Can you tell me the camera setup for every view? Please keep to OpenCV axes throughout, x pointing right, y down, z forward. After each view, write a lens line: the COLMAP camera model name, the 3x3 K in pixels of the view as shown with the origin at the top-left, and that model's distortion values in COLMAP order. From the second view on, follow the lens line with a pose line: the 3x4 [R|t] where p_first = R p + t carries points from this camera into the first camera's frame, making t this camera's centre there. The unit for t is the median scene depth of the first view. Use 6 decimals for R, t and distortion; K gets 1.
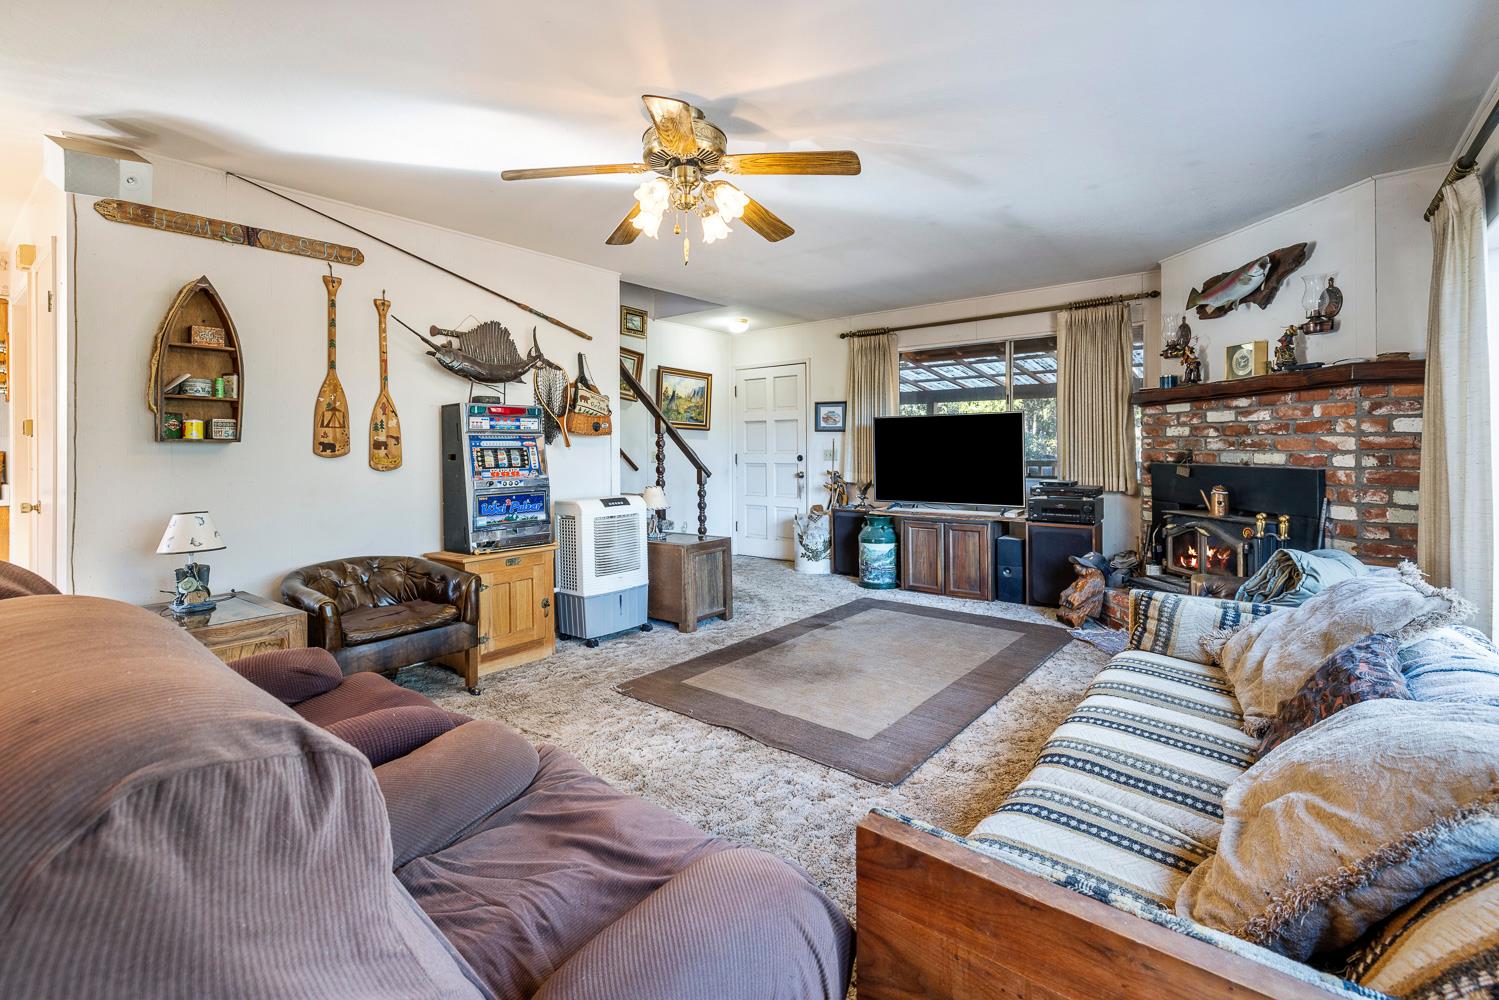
lens RADIAL K [[658.5, 0, 739.6], [0, 658.5, 448.4], [0, 0, 1]] dist [0.002347, 0.000274]
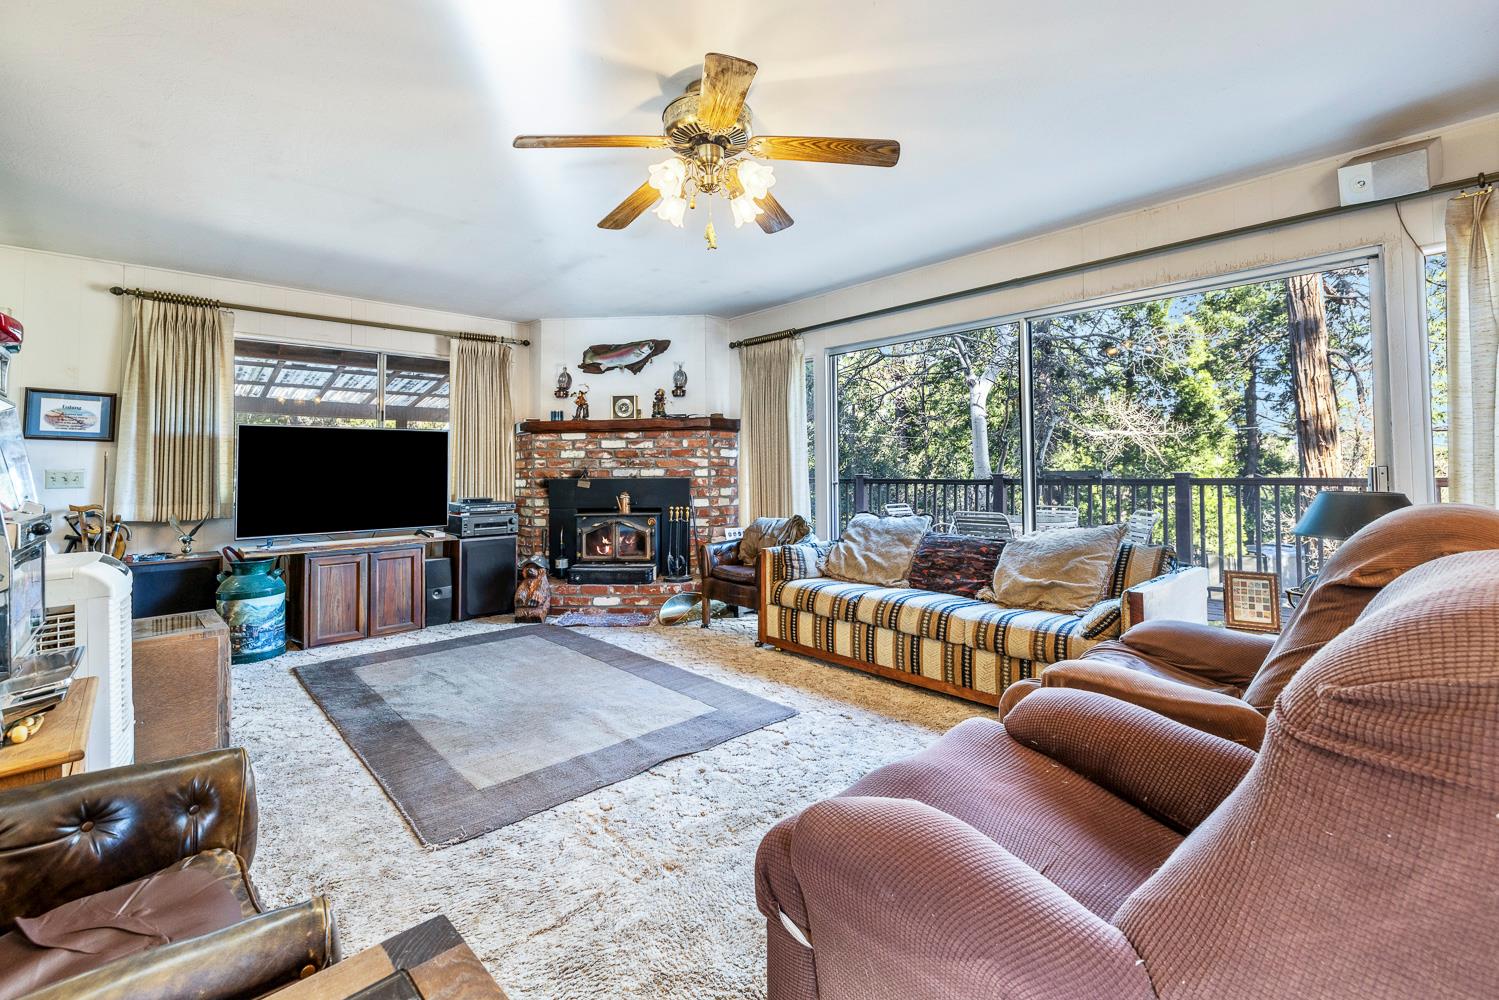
lens RADIAL K [[658.5, 0, 727.0], [0, 658.5, 458.4], [0, 0, 1]] dist [0.002347, 0.000274]
pose [[0.149453, 0.029329, 0.988334, -0.676453], [0.012536, 0.999423, -0.031554, 0.032070], [-0.988689, 0.017106, 0.148999, 0.581616]]
